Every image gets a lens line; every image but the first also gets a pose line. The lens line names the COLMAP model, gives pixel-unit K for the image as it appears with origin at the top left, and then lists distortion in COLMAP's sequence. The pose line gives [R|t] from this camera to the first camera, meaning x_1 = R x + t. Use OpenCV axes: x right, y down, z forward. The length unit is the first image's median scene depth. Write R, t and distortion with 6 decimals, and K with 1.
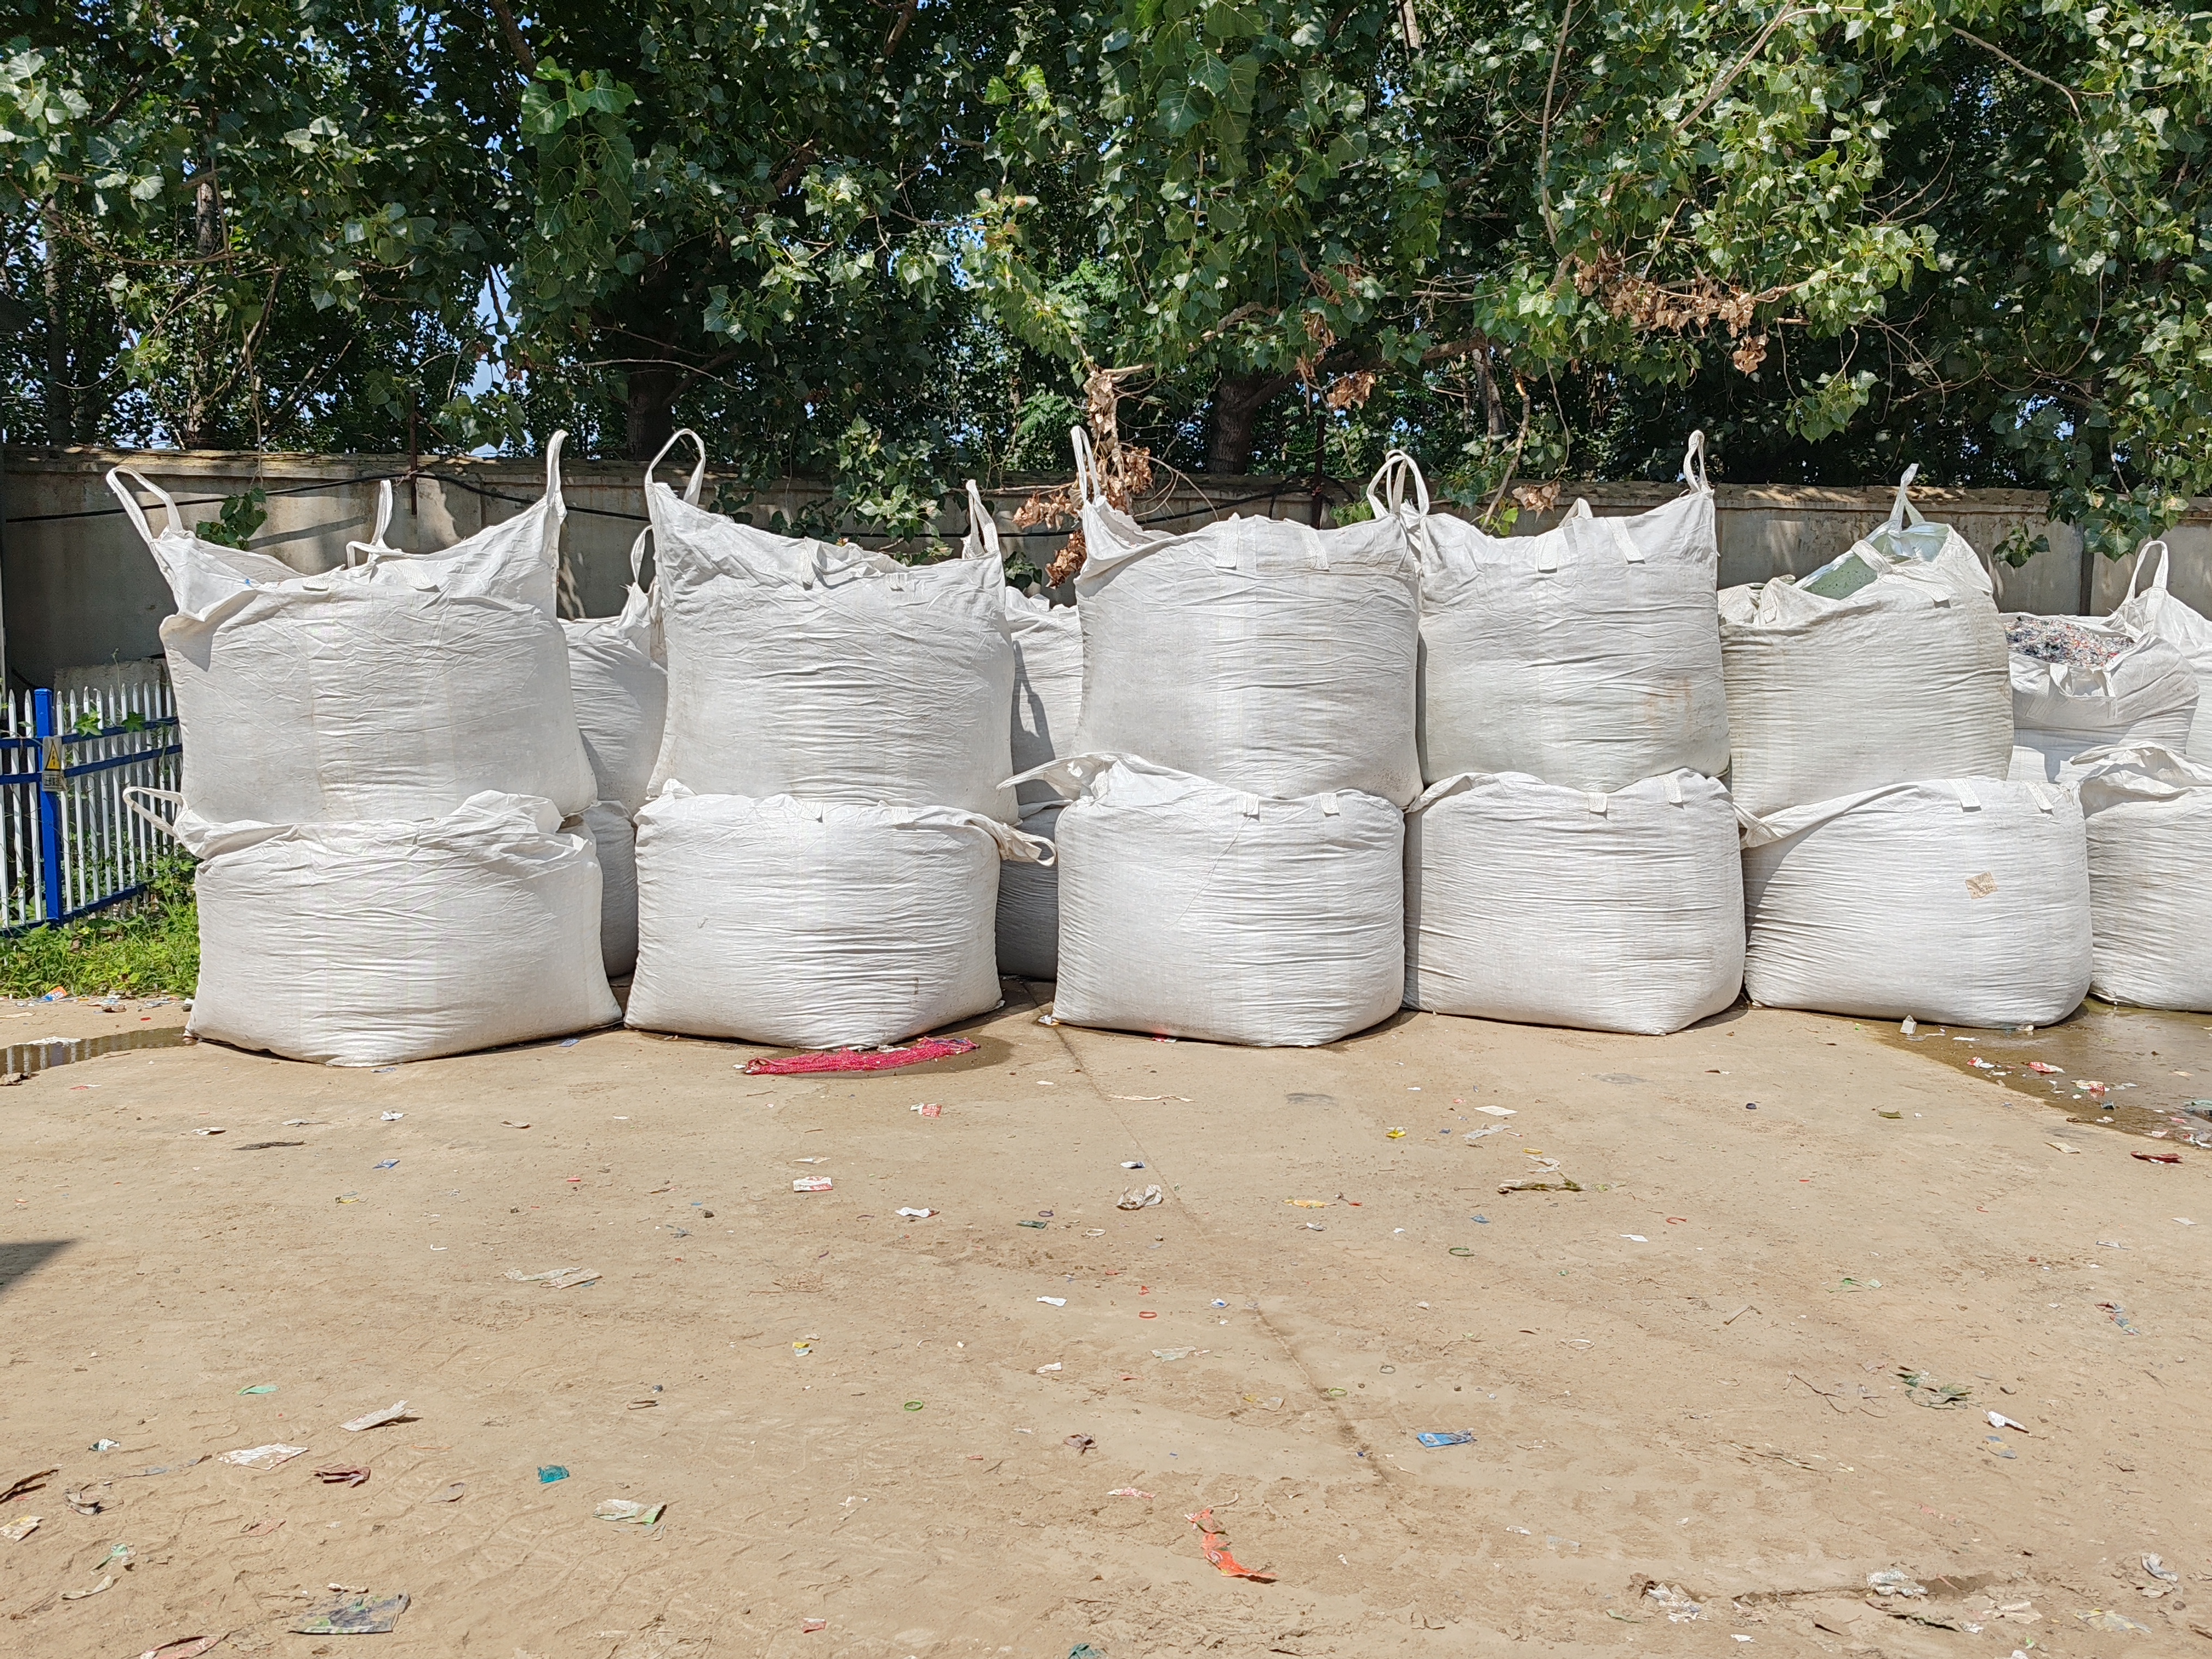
lens RADIAL K [[1755.3, 0, 1106.0], [0, 1755.3, 829.5], [0, 0, 1]] dist [0.054430, -0.004819]
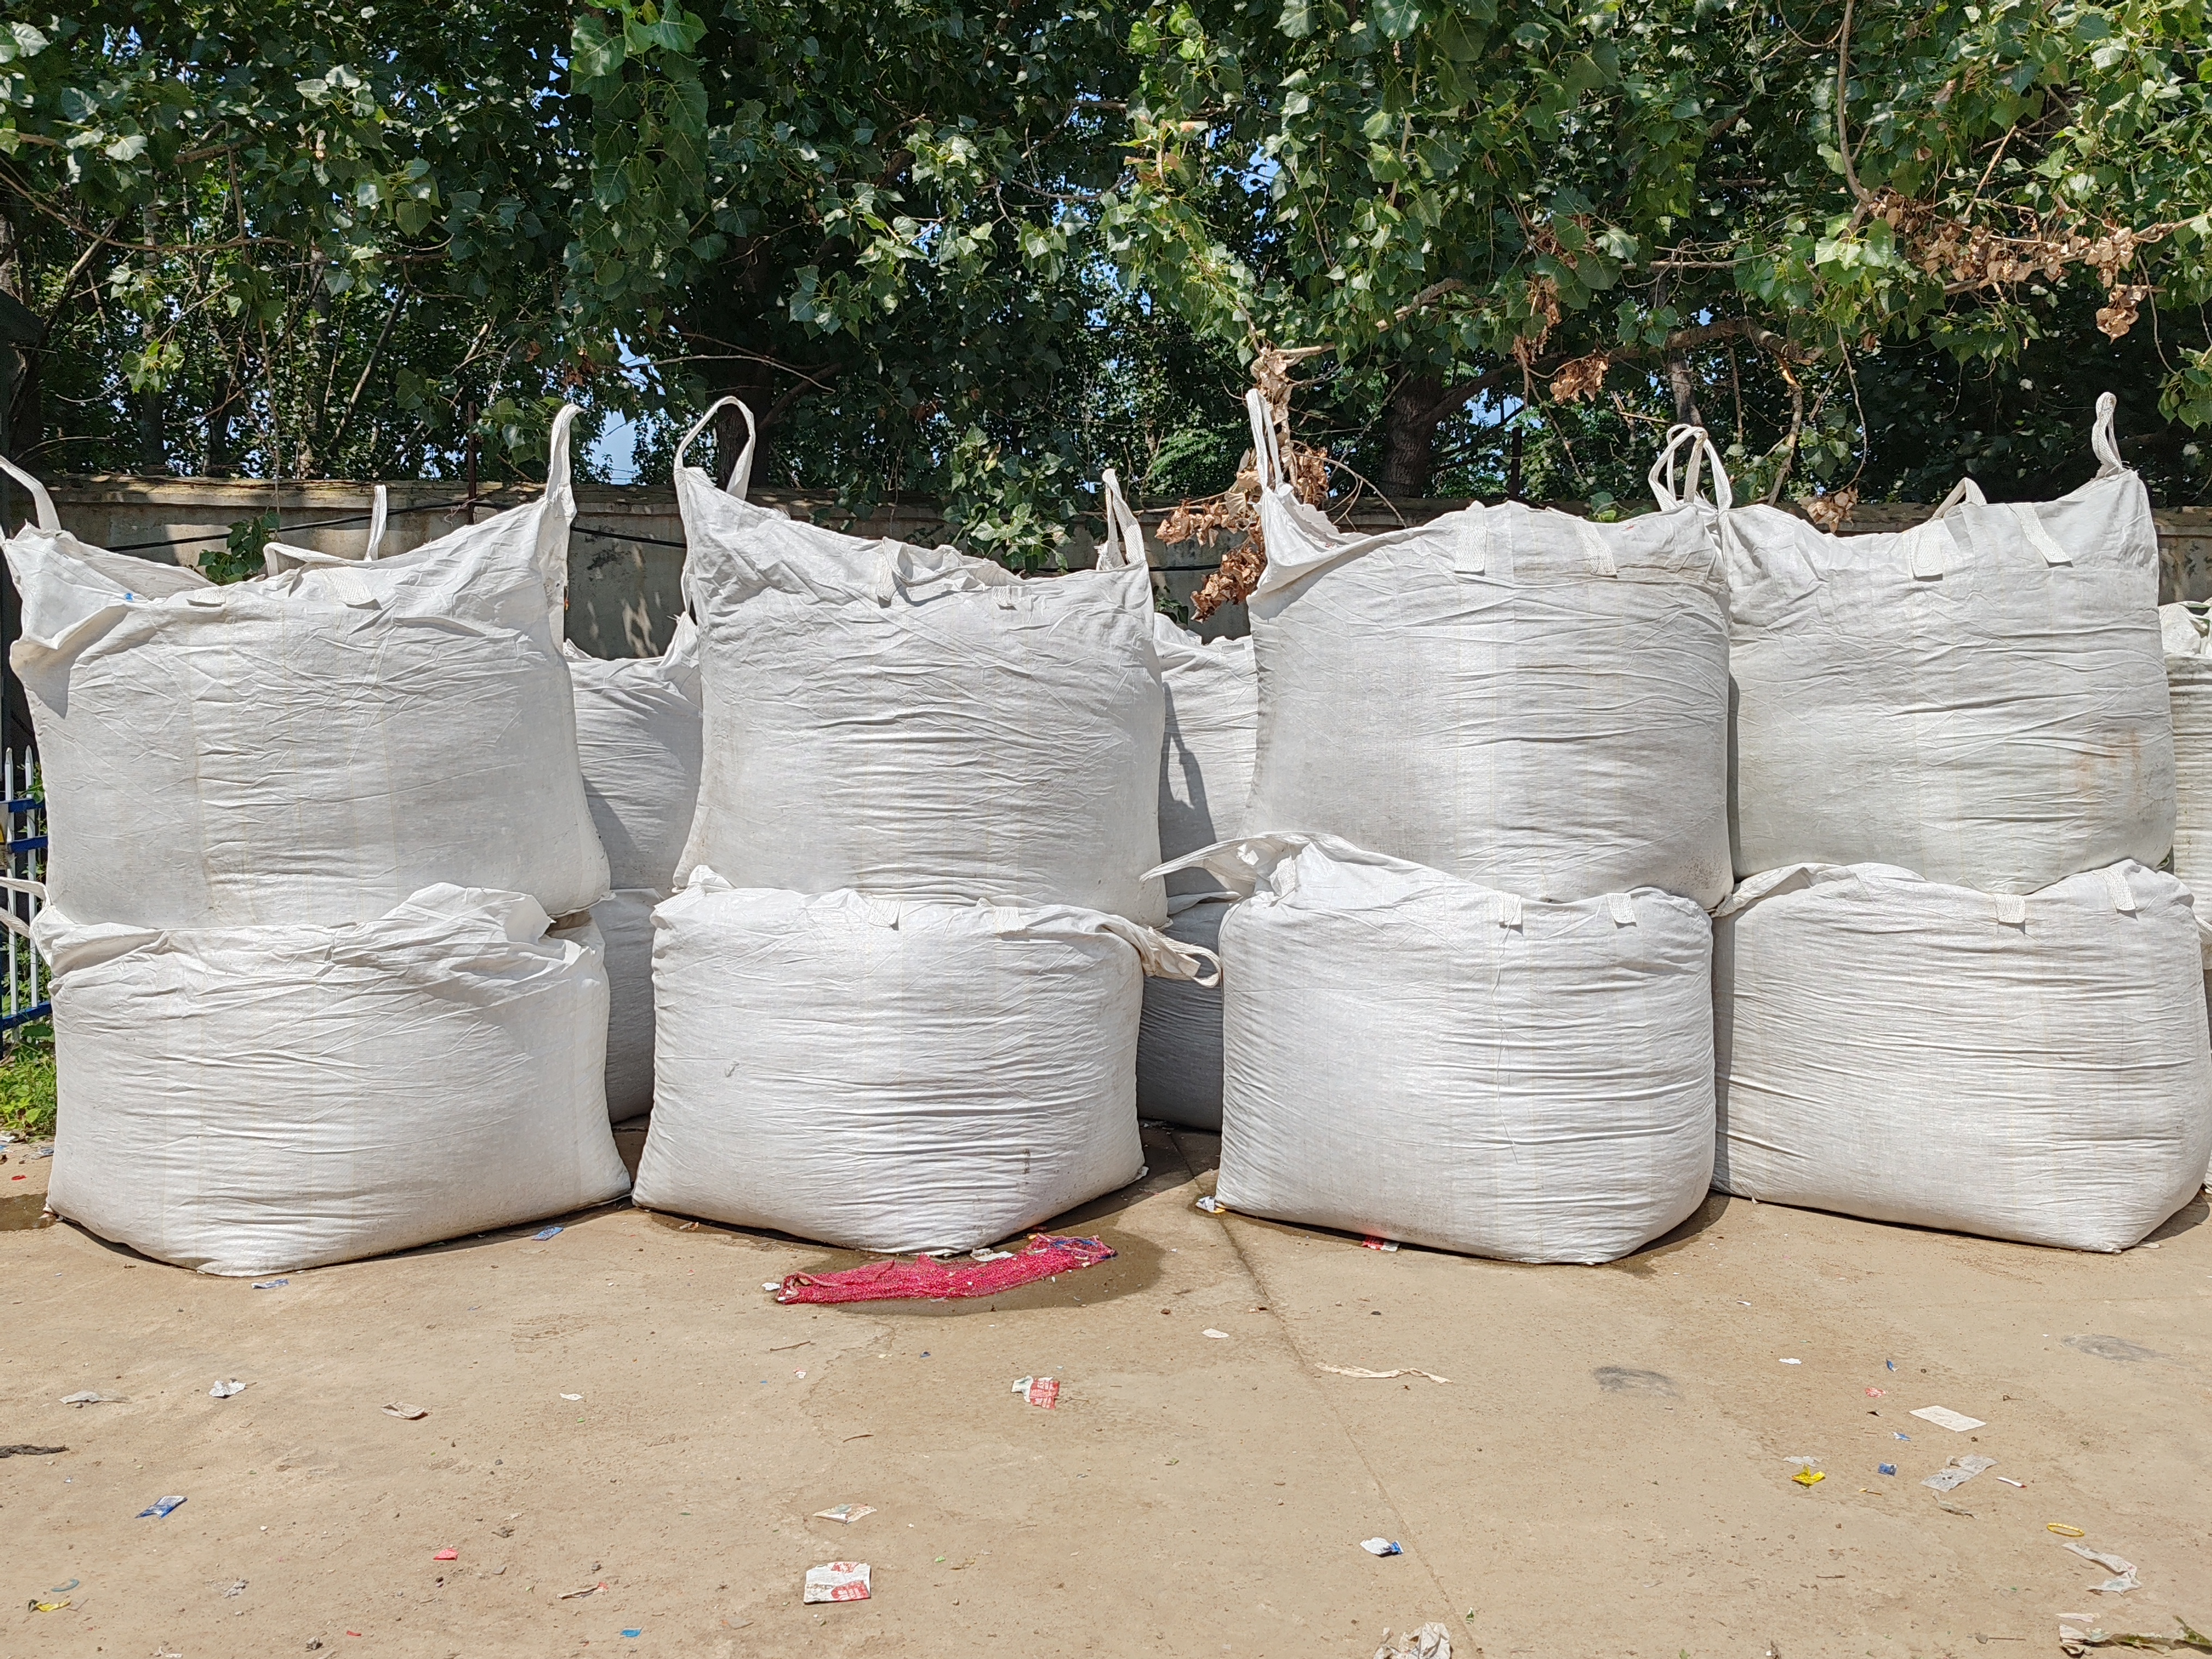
lens RADIAL K [[1755.3, 0, 1106.0], [0, 1755.3, 829.5], [0, 0, 1]] dist [0.054430, -0.004819]
pose [[0.997354, 0.005405, -0.072499, -0.024487], [-0.007975, 0.999348, -0.035202, -0.019143], [0.072261, 0.035687, 0.996747, 0.277446]]
